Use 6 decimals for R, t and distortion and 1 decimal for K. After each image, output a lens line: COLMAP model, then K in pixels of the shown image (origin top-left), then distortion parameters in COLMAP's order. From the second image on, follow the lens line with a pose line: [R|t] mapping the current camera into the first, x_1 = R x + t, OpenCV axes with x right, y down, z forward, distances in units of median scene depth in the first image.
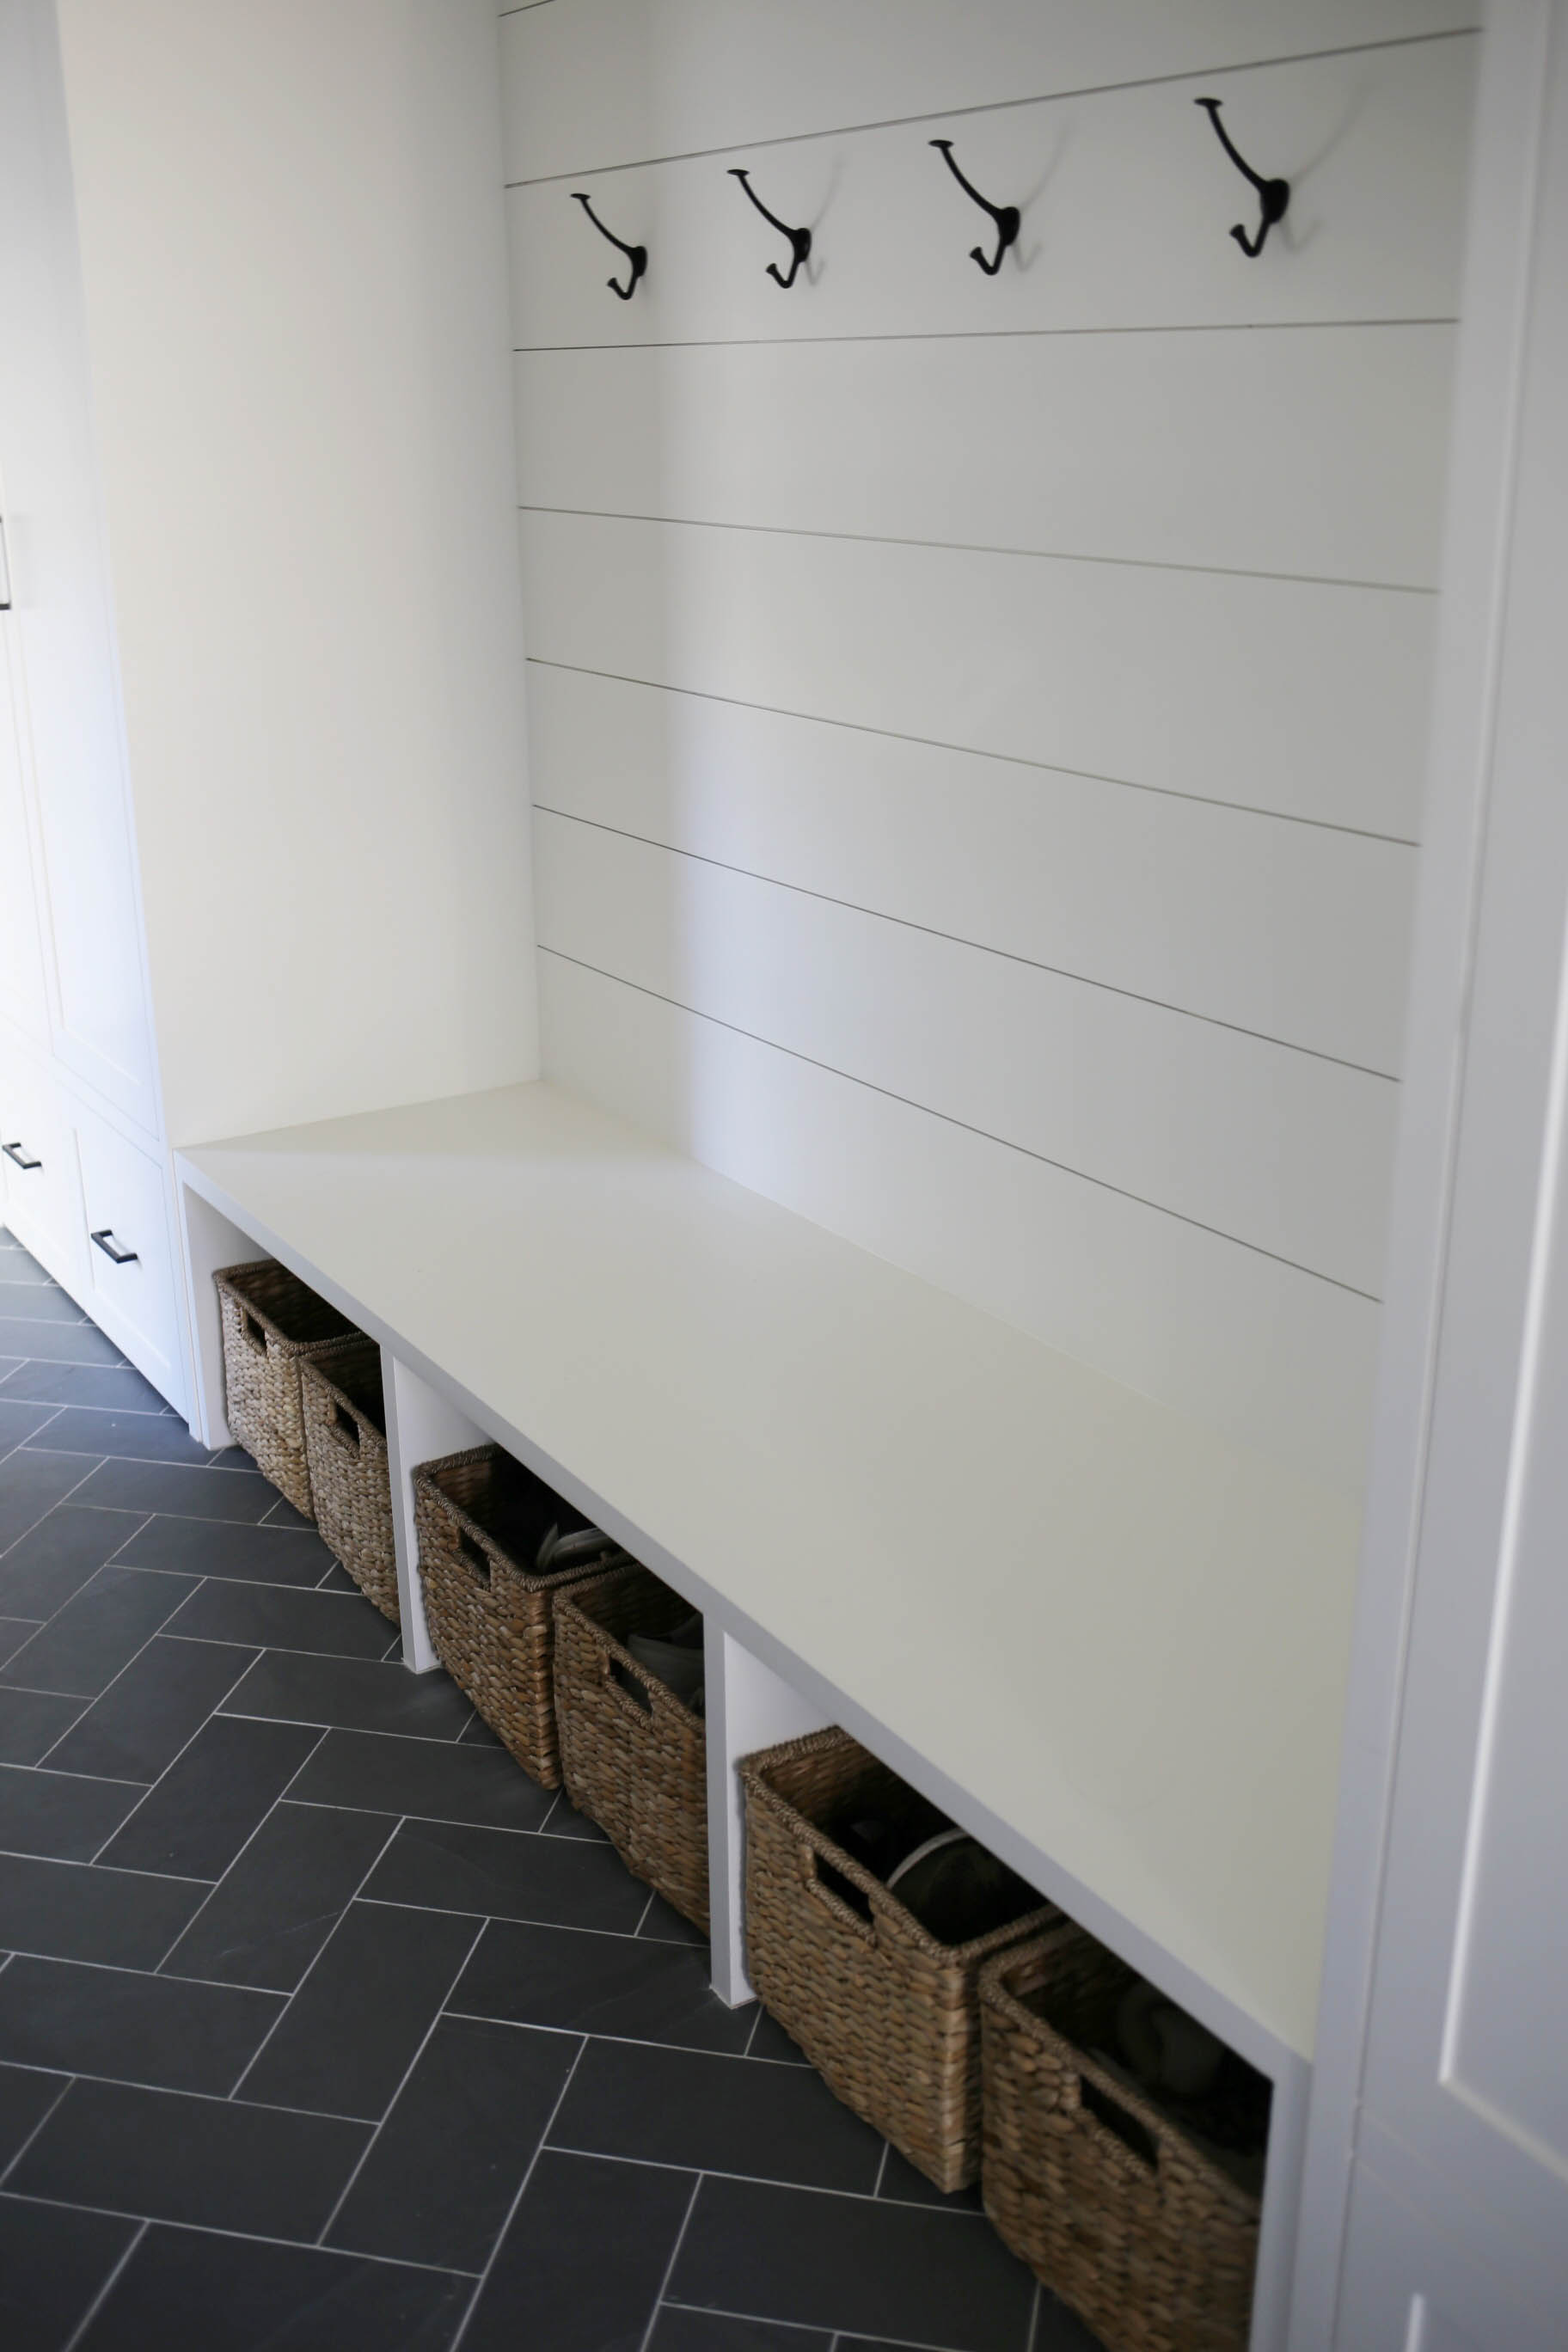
lens RADIAL K [[2323.9, 0, 762.3], [0, 2323.9, 1170.6], [0, 0, 1]] dist [-0.046480, 0.000000]
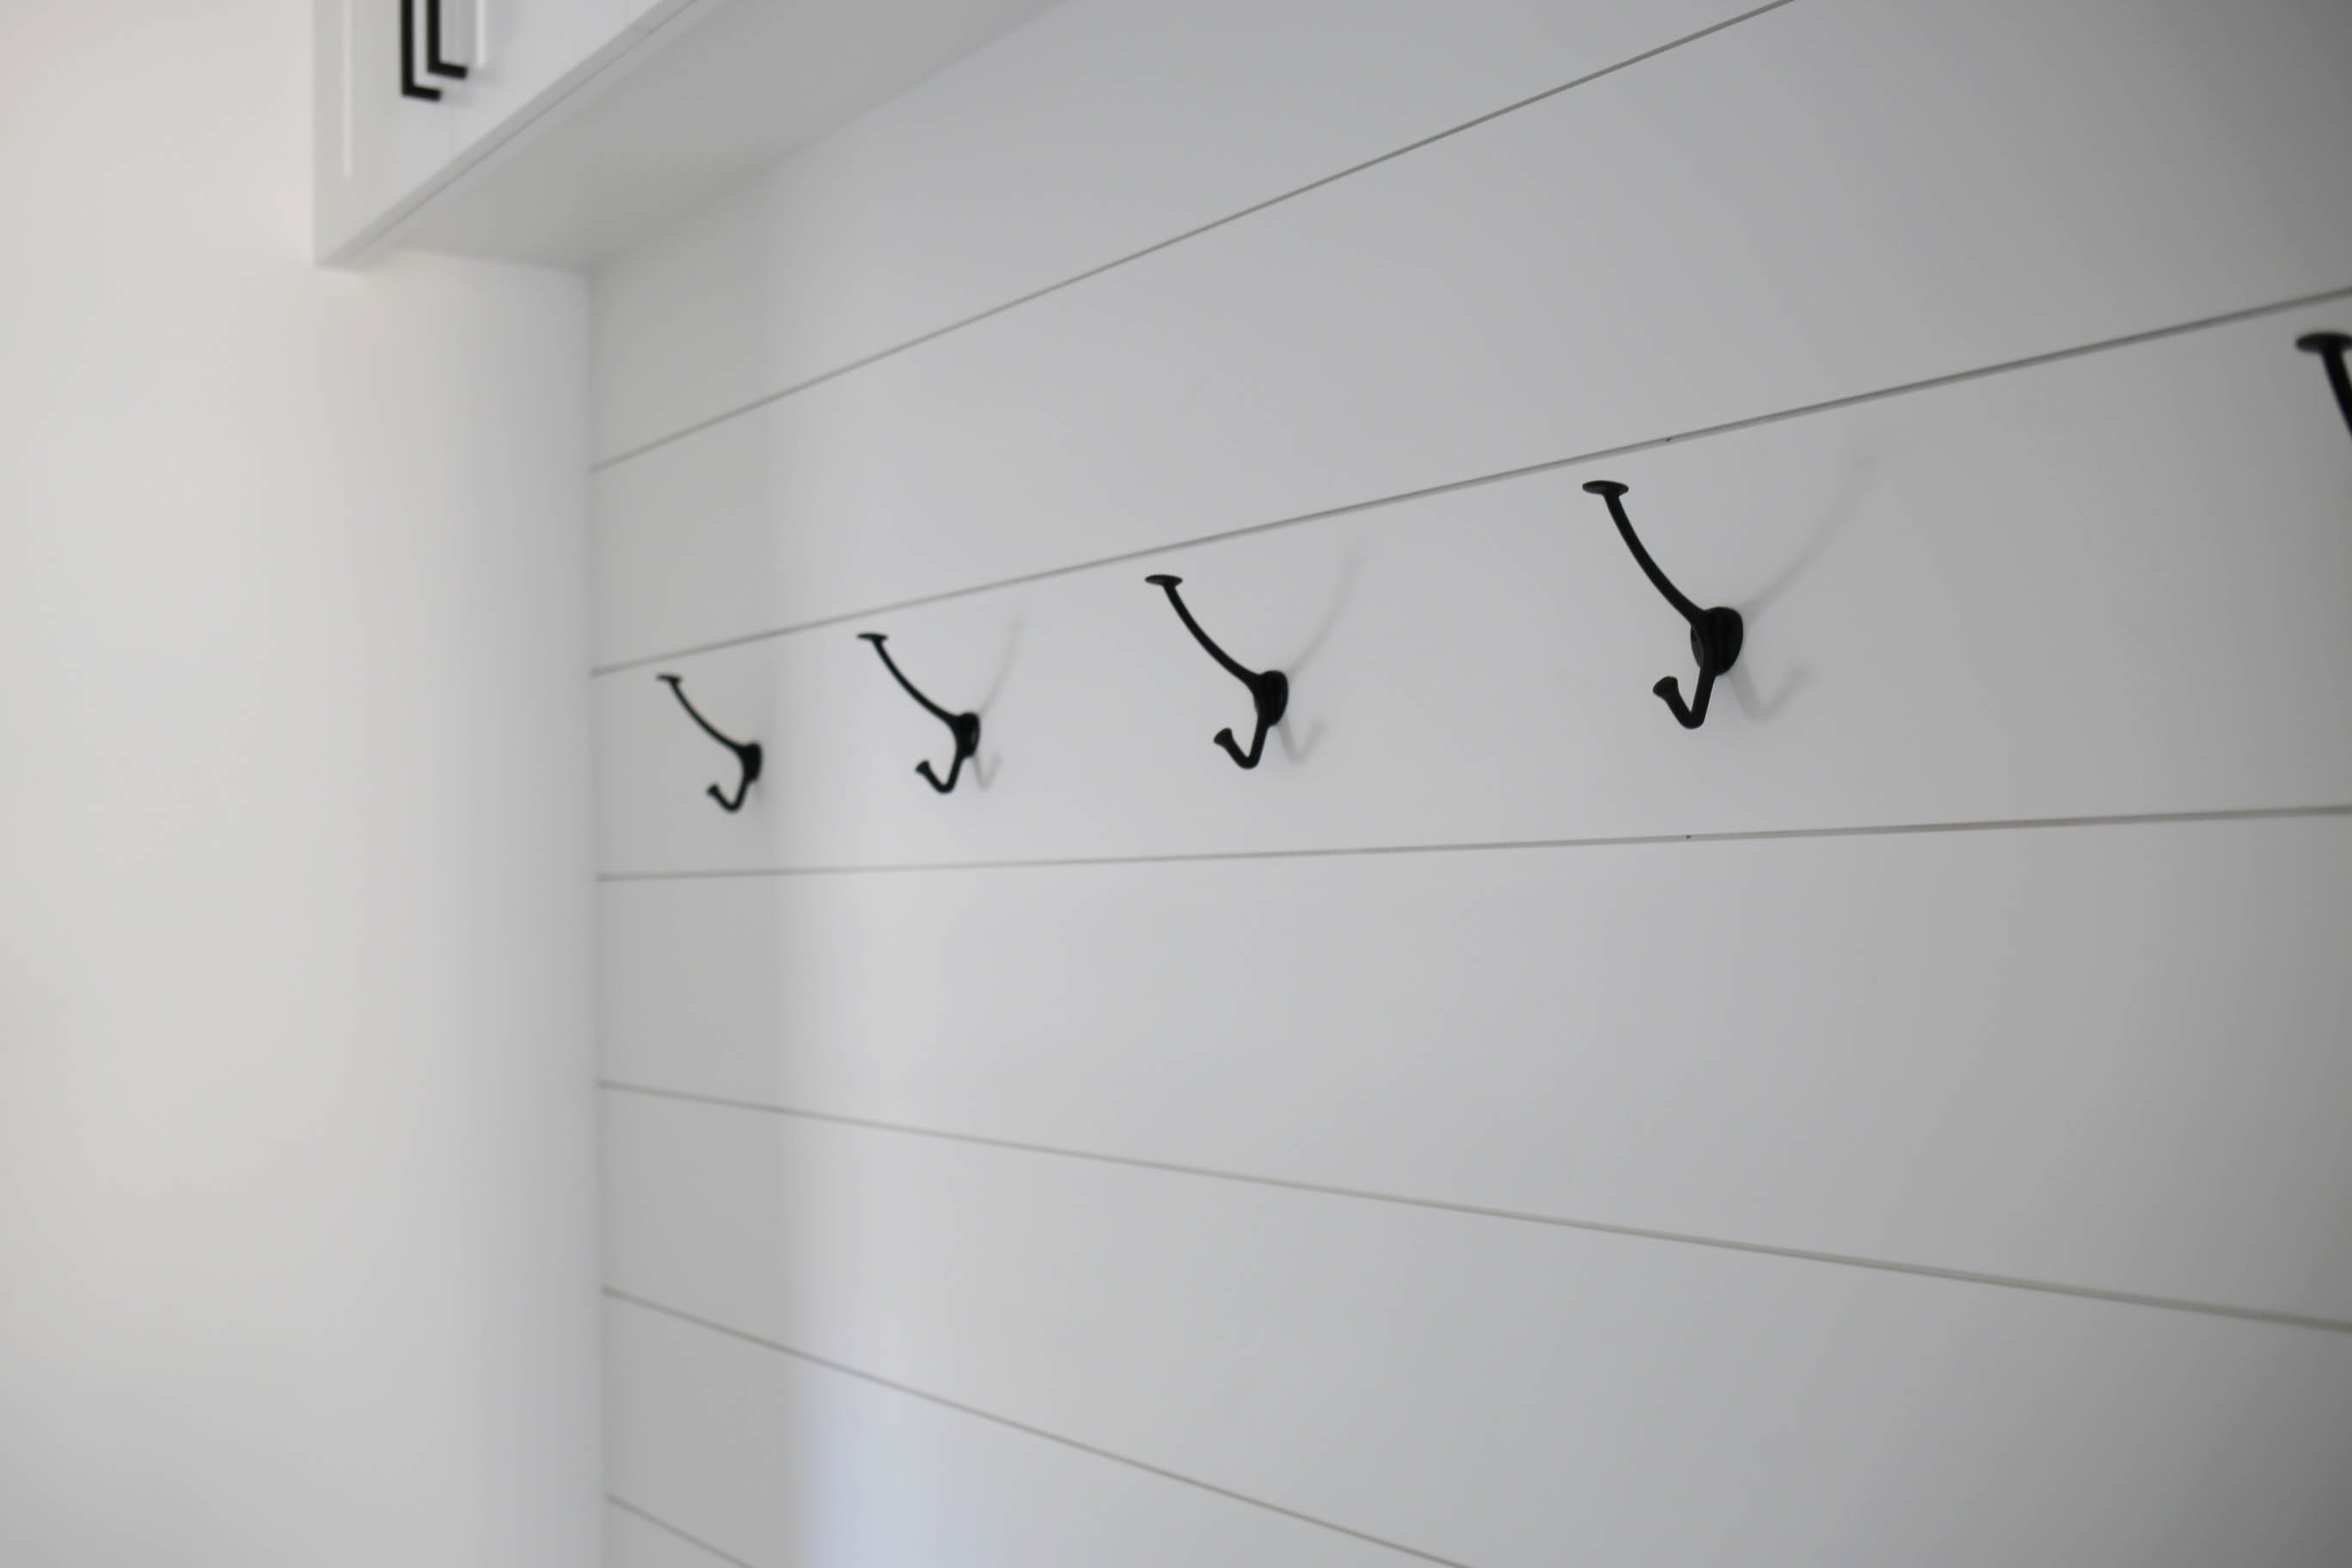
lens RADIAL K [[2323.9, 0, 1178.1], [0, 2323.9, 790.5], [0, 0, 1]] dist [-0.046480, 0.000000]
pose [[0.996452, -0.009367, 0.083639, 0.021756], [0.039087, 0.931615, -0.361338, -0.128671], [-0.074535, 0.363326, 0.928676, 0.347111]]
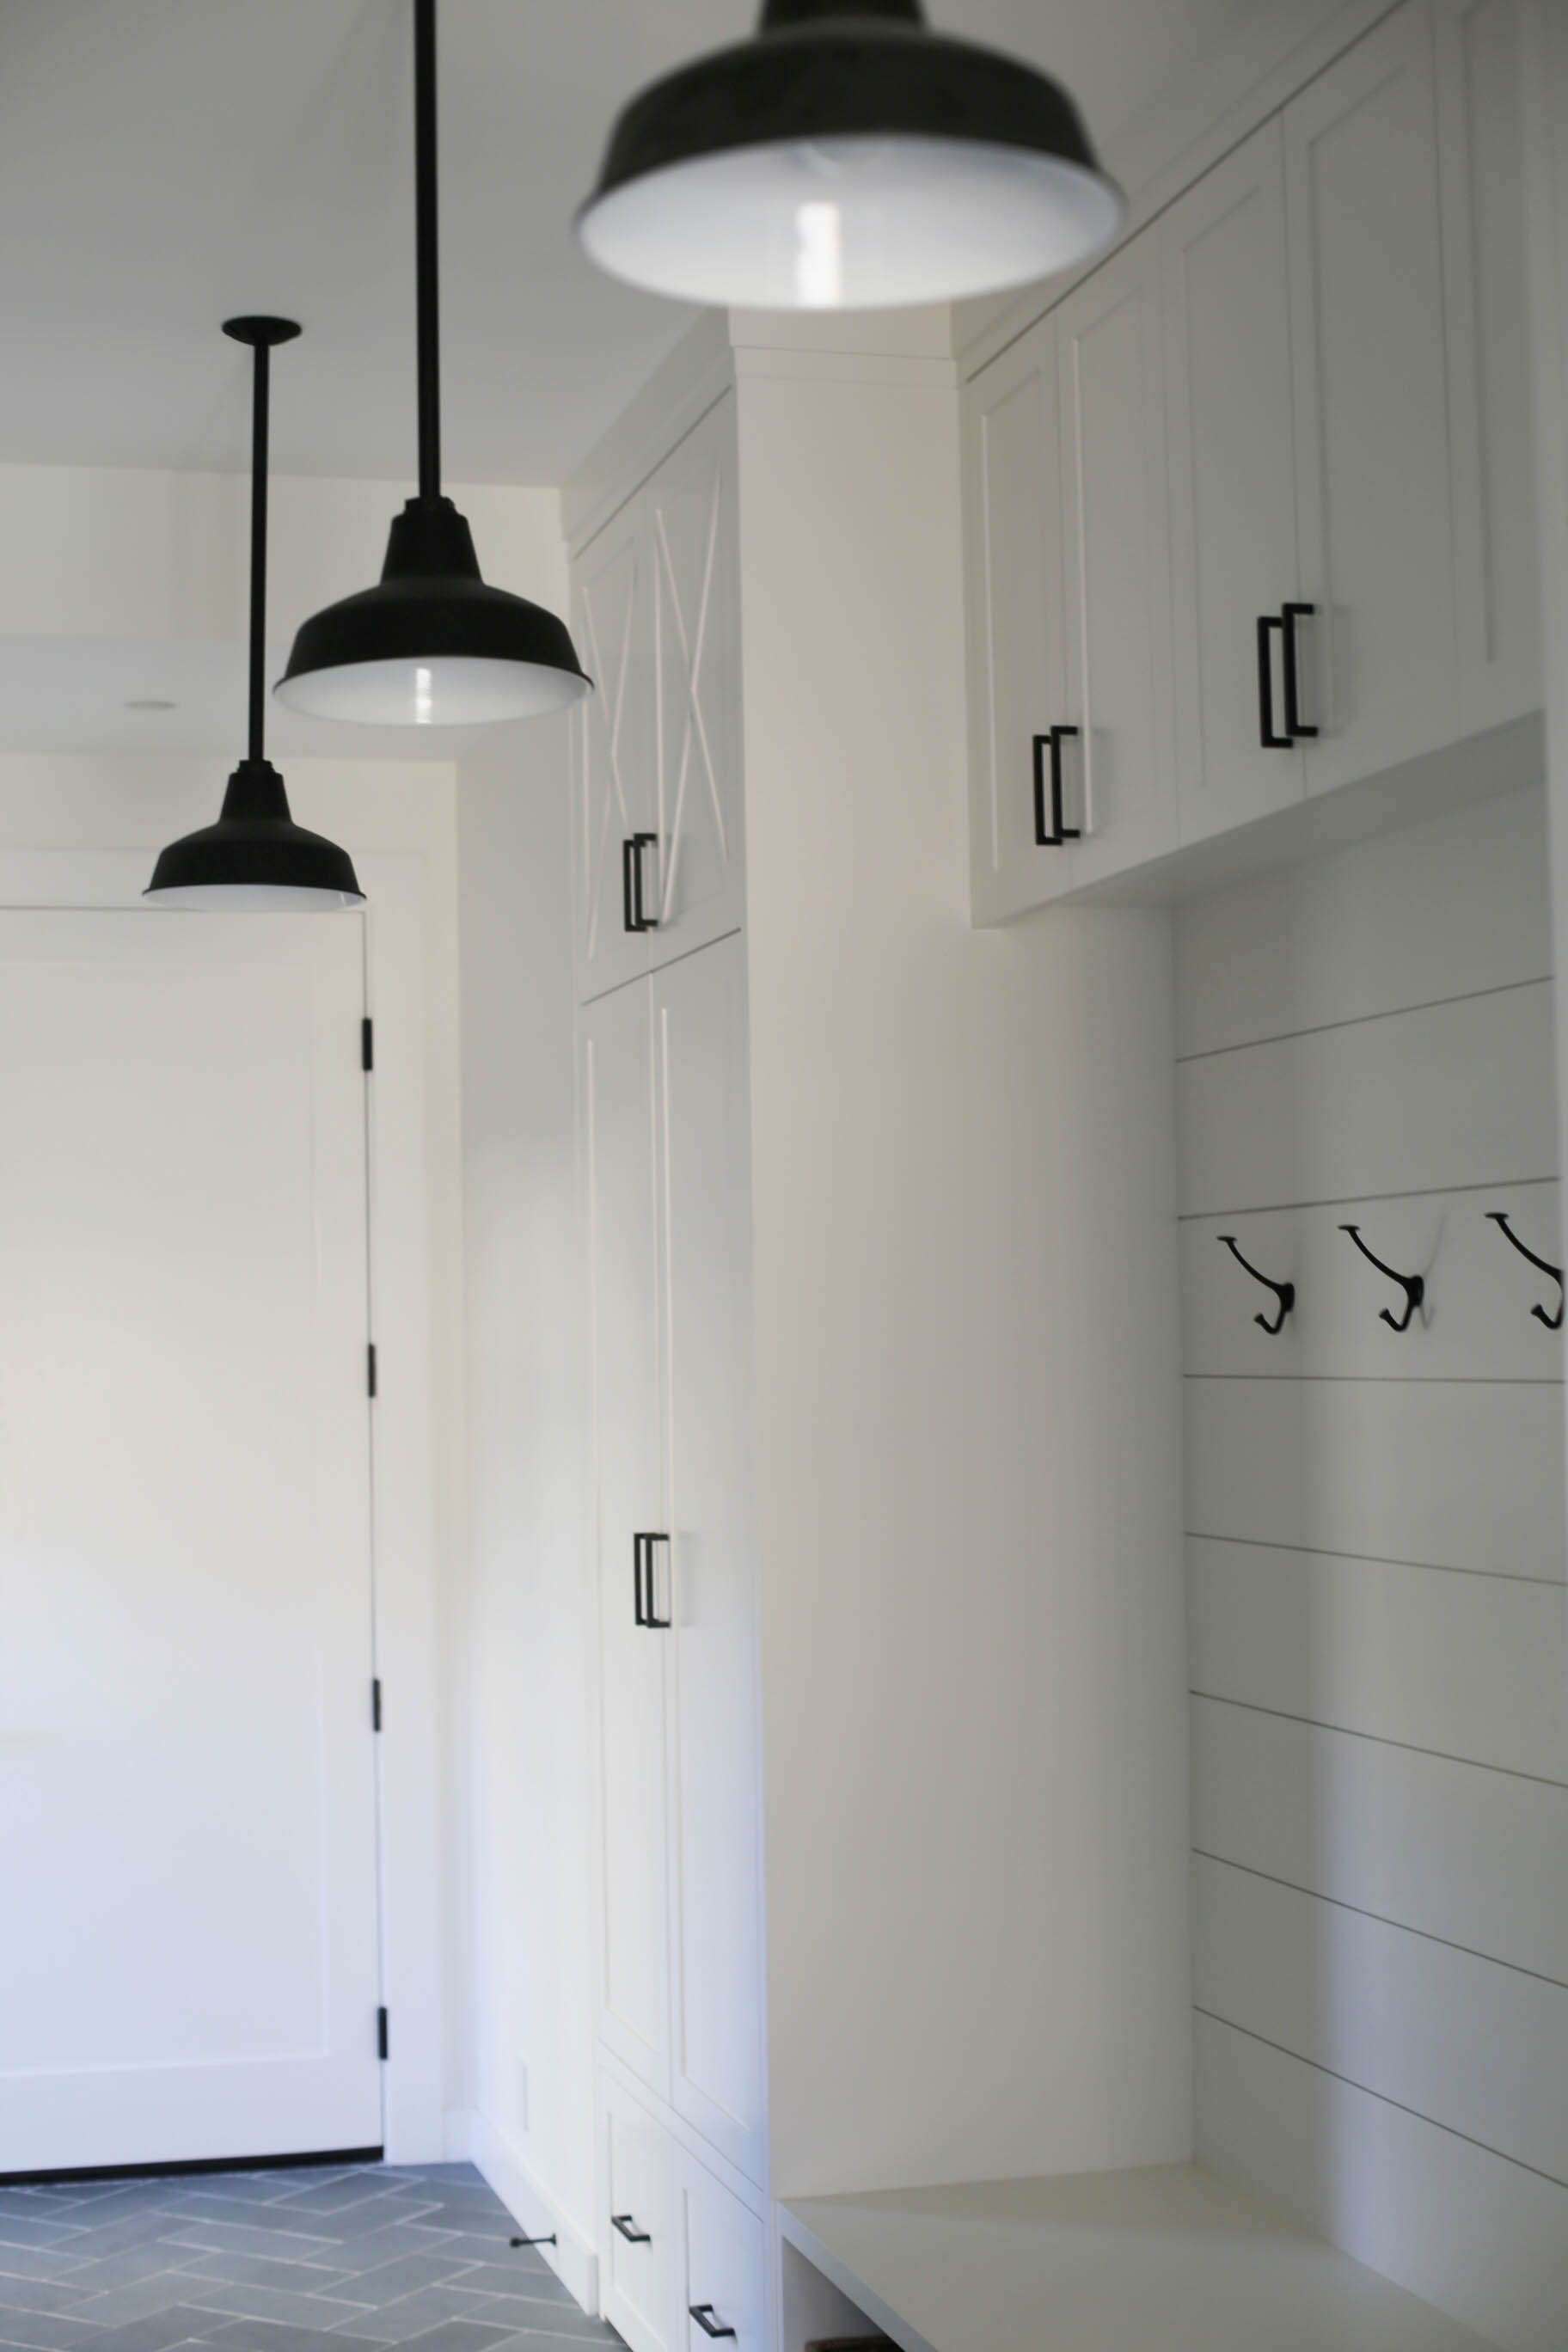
lens RADIAL K [[3465.9, 0, 784.7], [0, 3465.9, 1176.9], [0, 0, 1]] dist [-0.053520, 0.000000]
pose [[0.955629, -0.020725, -0.293844, 0.201595], [-0.088248, 0.931566, -0.352701, 0.118549], [0.281044, 0.362982, 0.888402, -0.463538]]
